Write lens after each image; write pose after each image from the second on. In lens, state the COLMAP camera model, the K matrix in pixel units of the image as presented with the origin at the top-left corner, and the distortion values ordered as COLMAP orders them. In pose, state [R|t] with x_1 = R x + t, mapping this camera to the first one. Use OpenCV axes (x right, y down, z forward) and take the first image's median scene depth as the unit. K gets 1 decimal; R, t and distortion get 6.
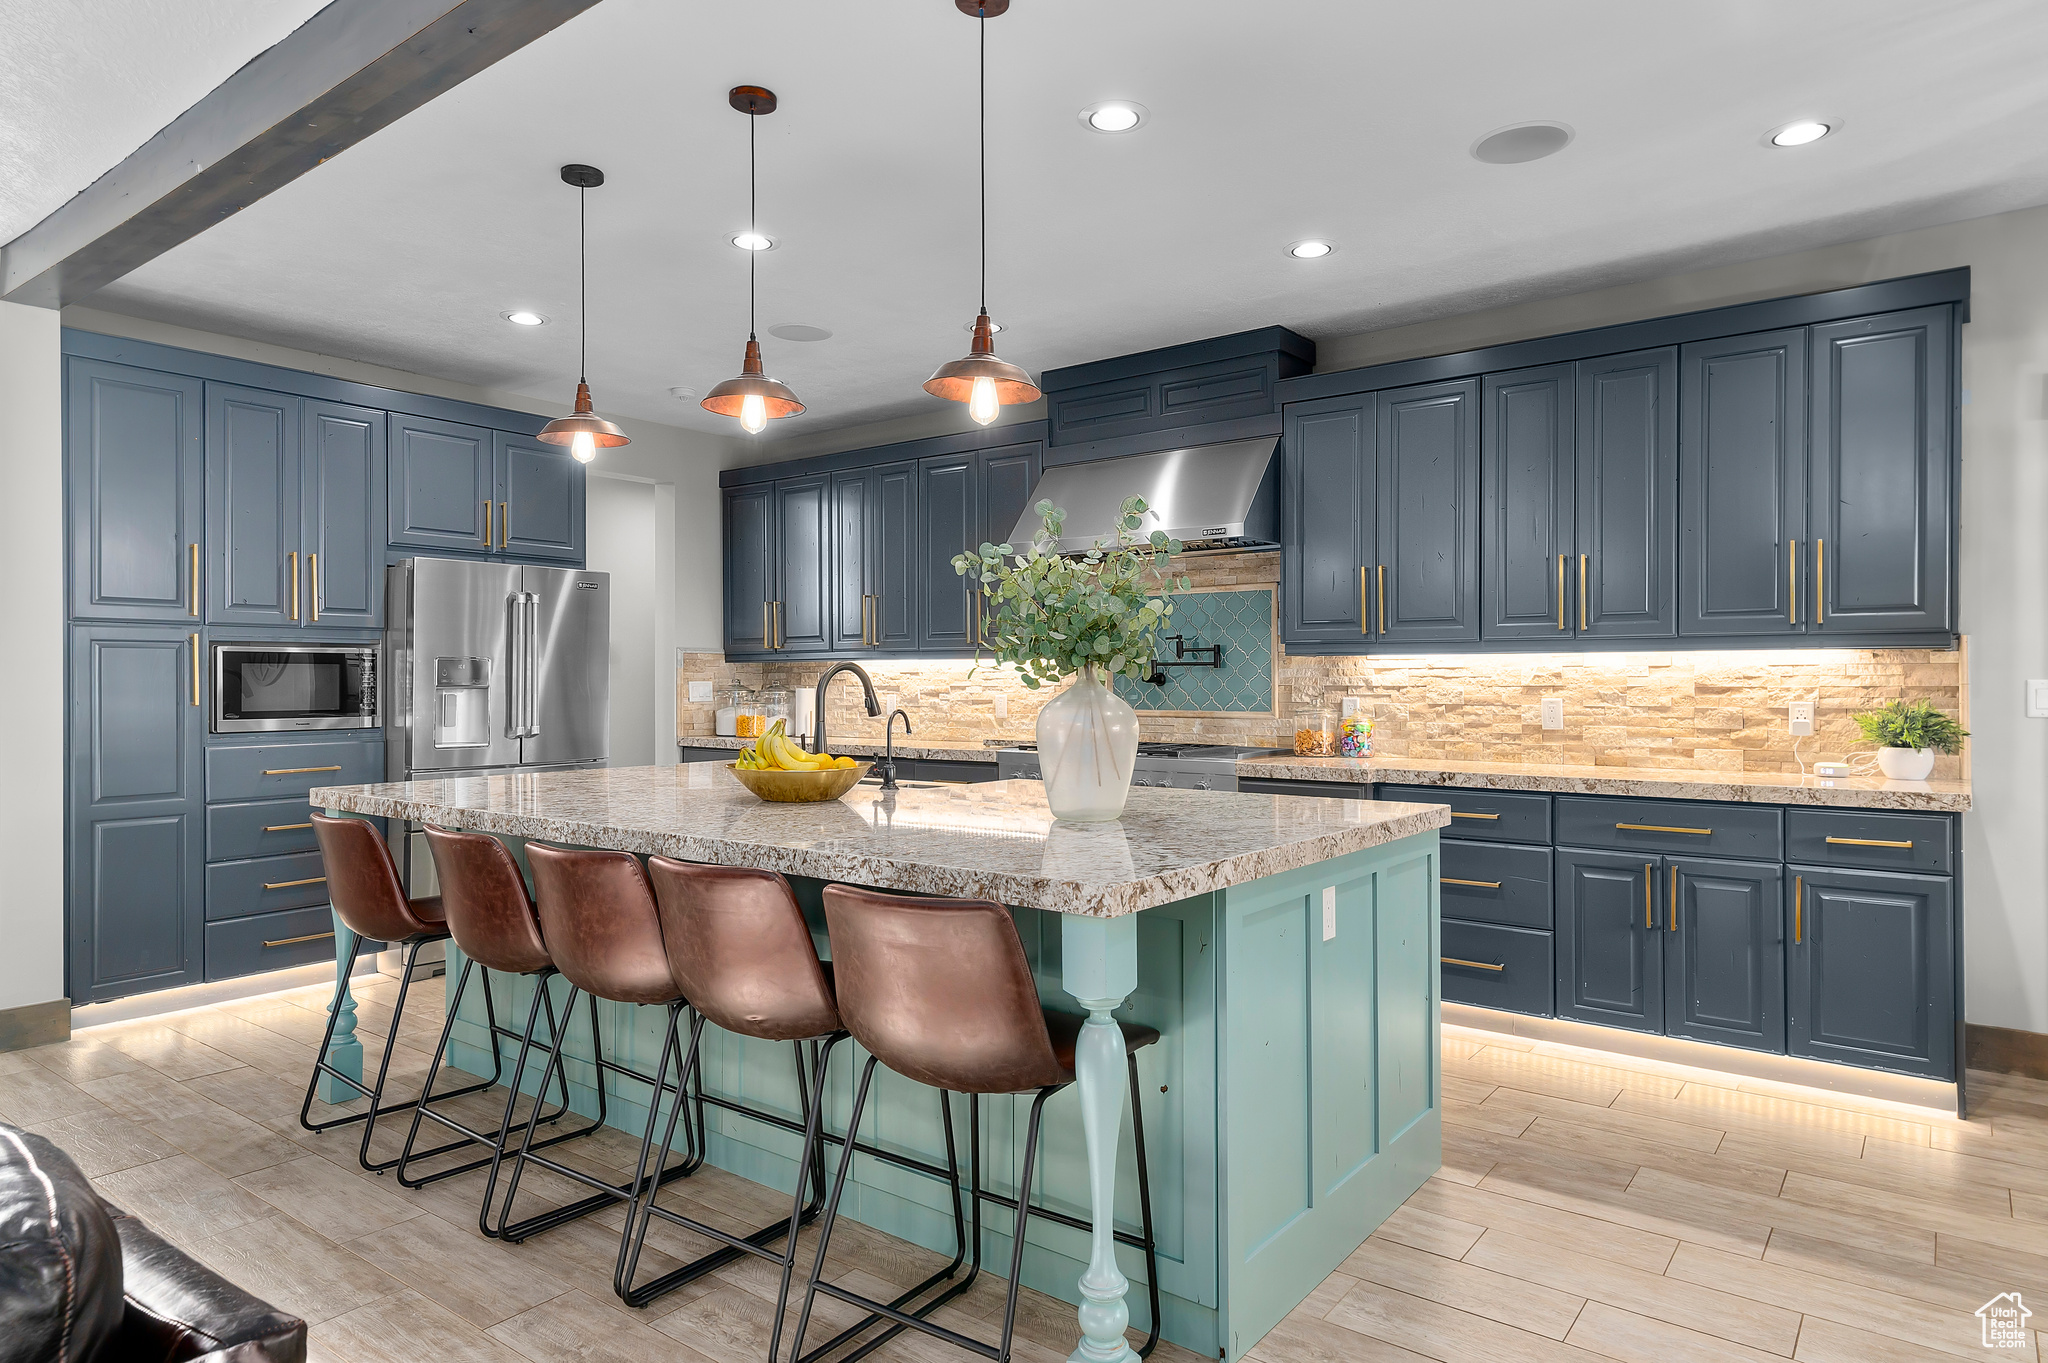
lens RADIAL K [[1198.9, 0, 1021.5], [0, 1198.9, 685.3], [0, 0, 1]] dist [0.018210, 0.000730]
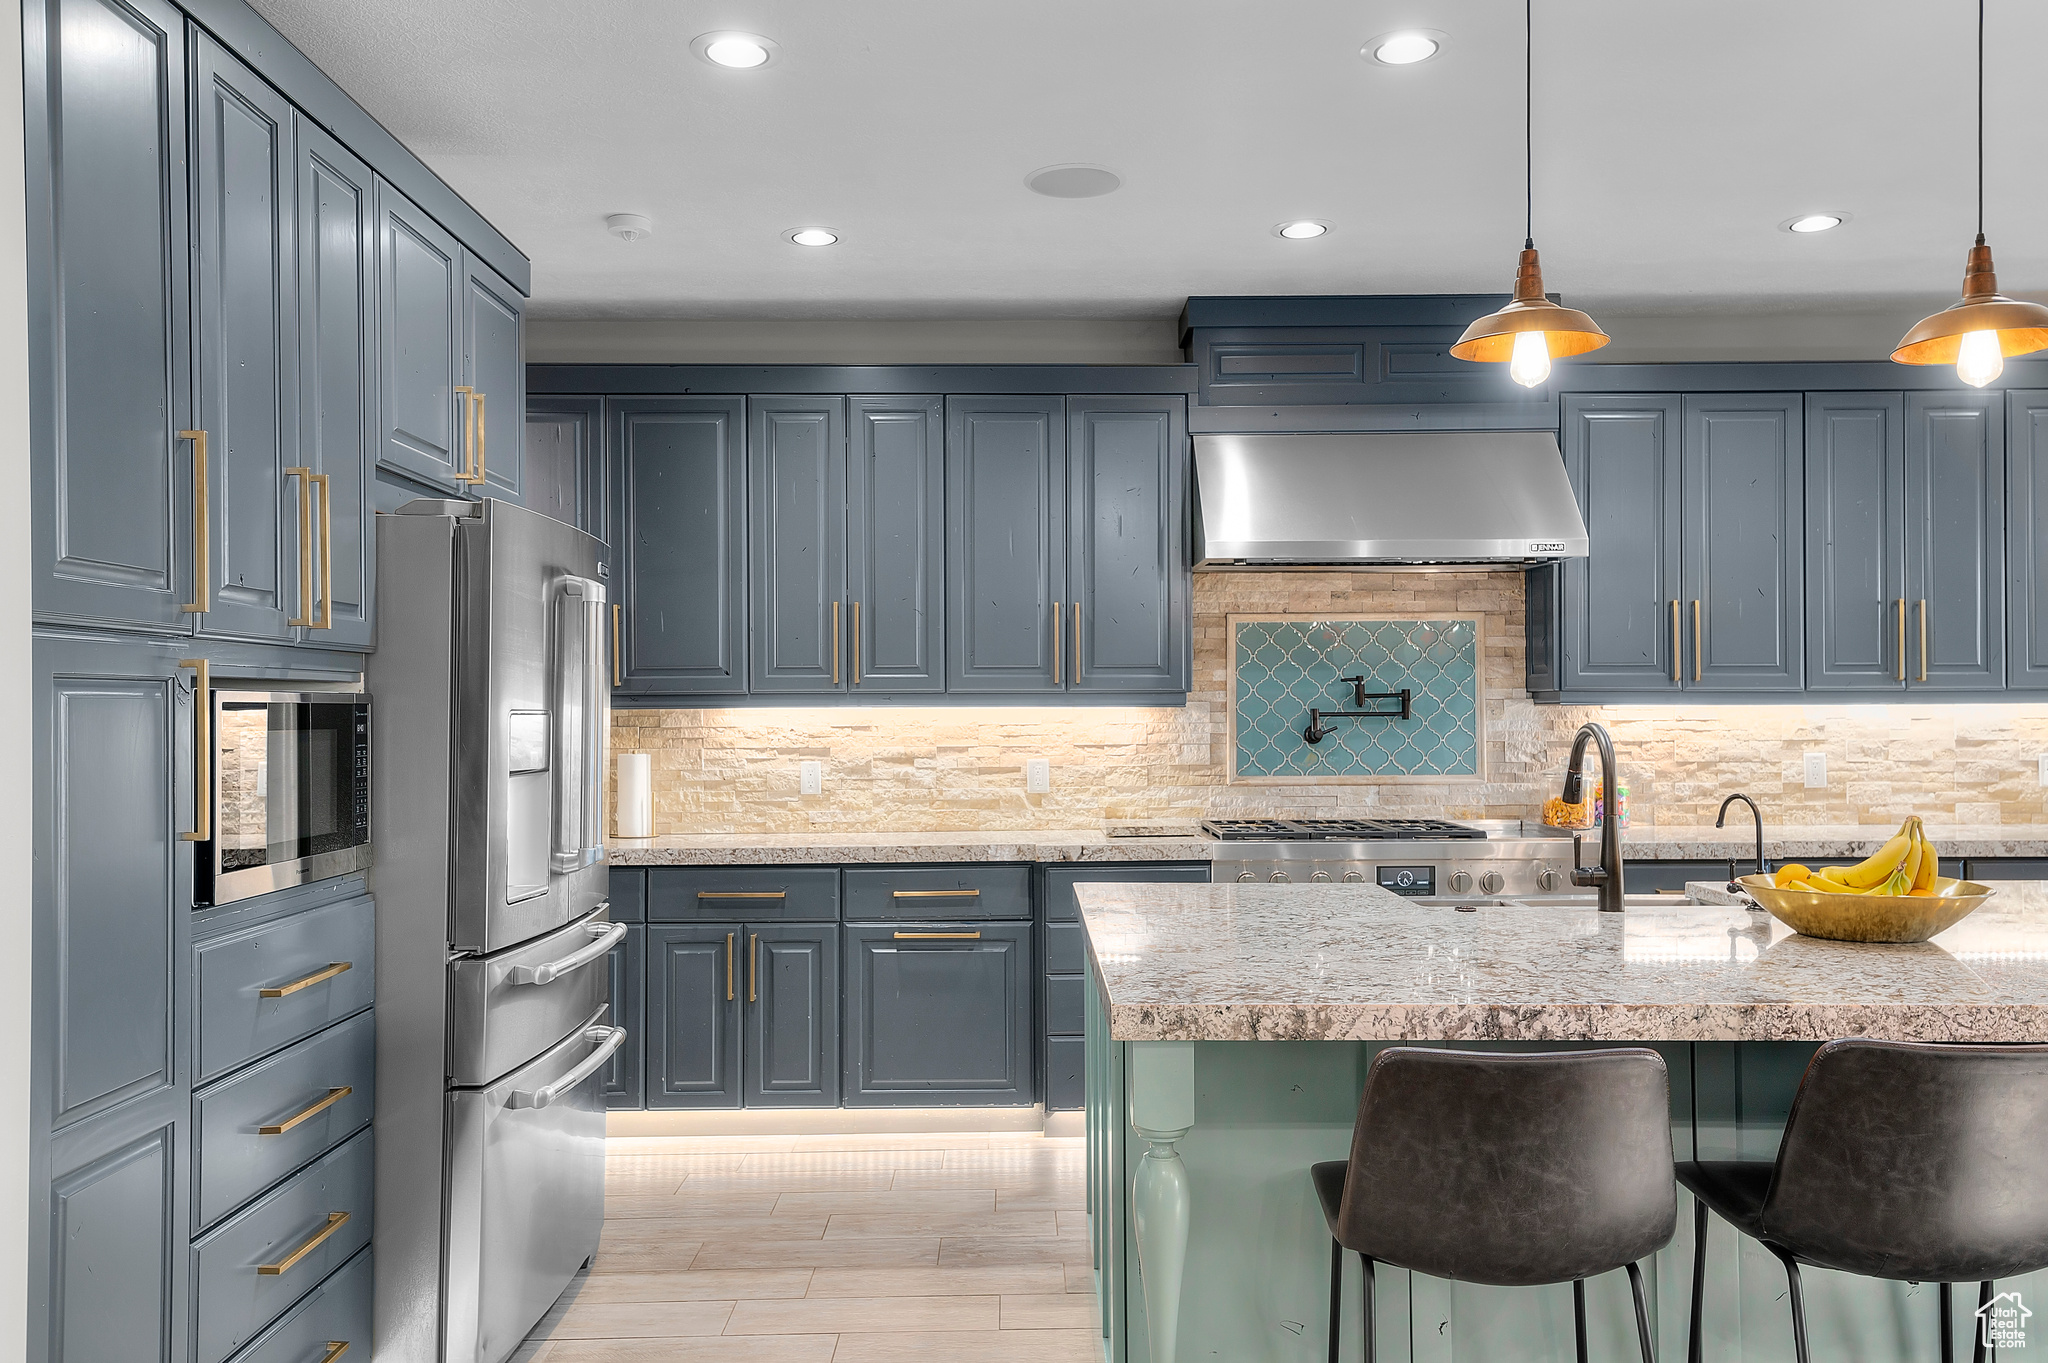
lens RADIAL K [[1569.3, 0, 1037.2], [0, 1569.3, 679.1], [0, 0, 1]] dist [0.012099, 0.013167]
pose [[0.793452, 0.009468, 0.608559, -0.749322], [0.007921, 0.999634, -0.025879, -0.019043], [-0.608581, 0.025354, 0.793086, 0.406278]]
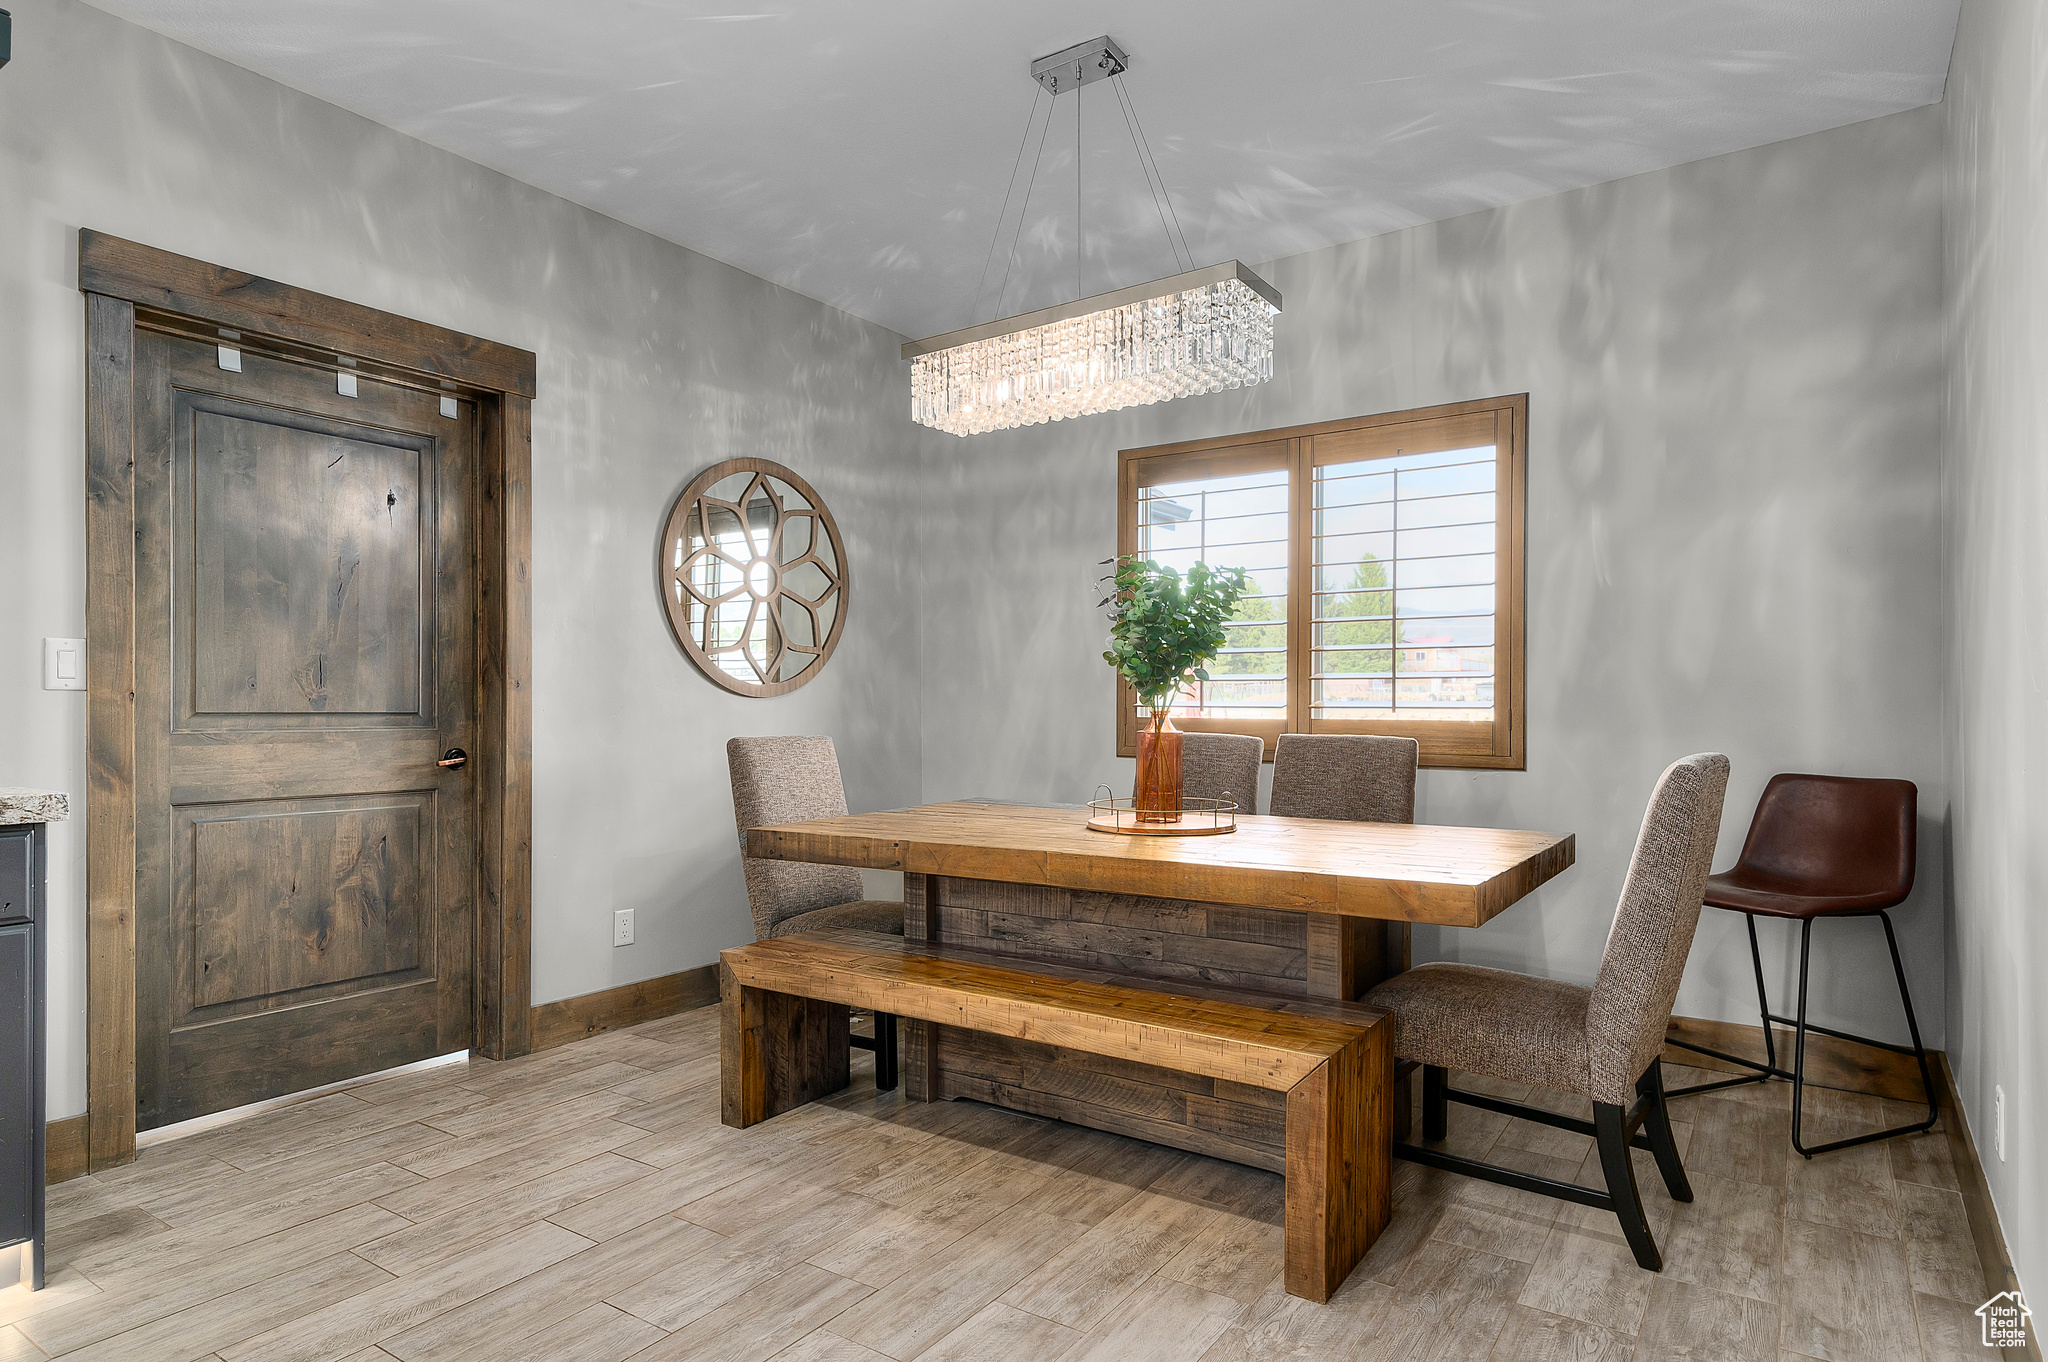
lens RADIAL K [[1150.4, 0, 1043.0], [0, 1150.4, 718.6], [0, 0, 1]] dist [-0.000722, -0.000352]
pose [[-0.050996, -0.004870, 0.998687, 0.092408], [0.005072, 0.999974, 0.005135, 0.034713], [-0.998686, 0.005327, -0.050970, 0.358256]]
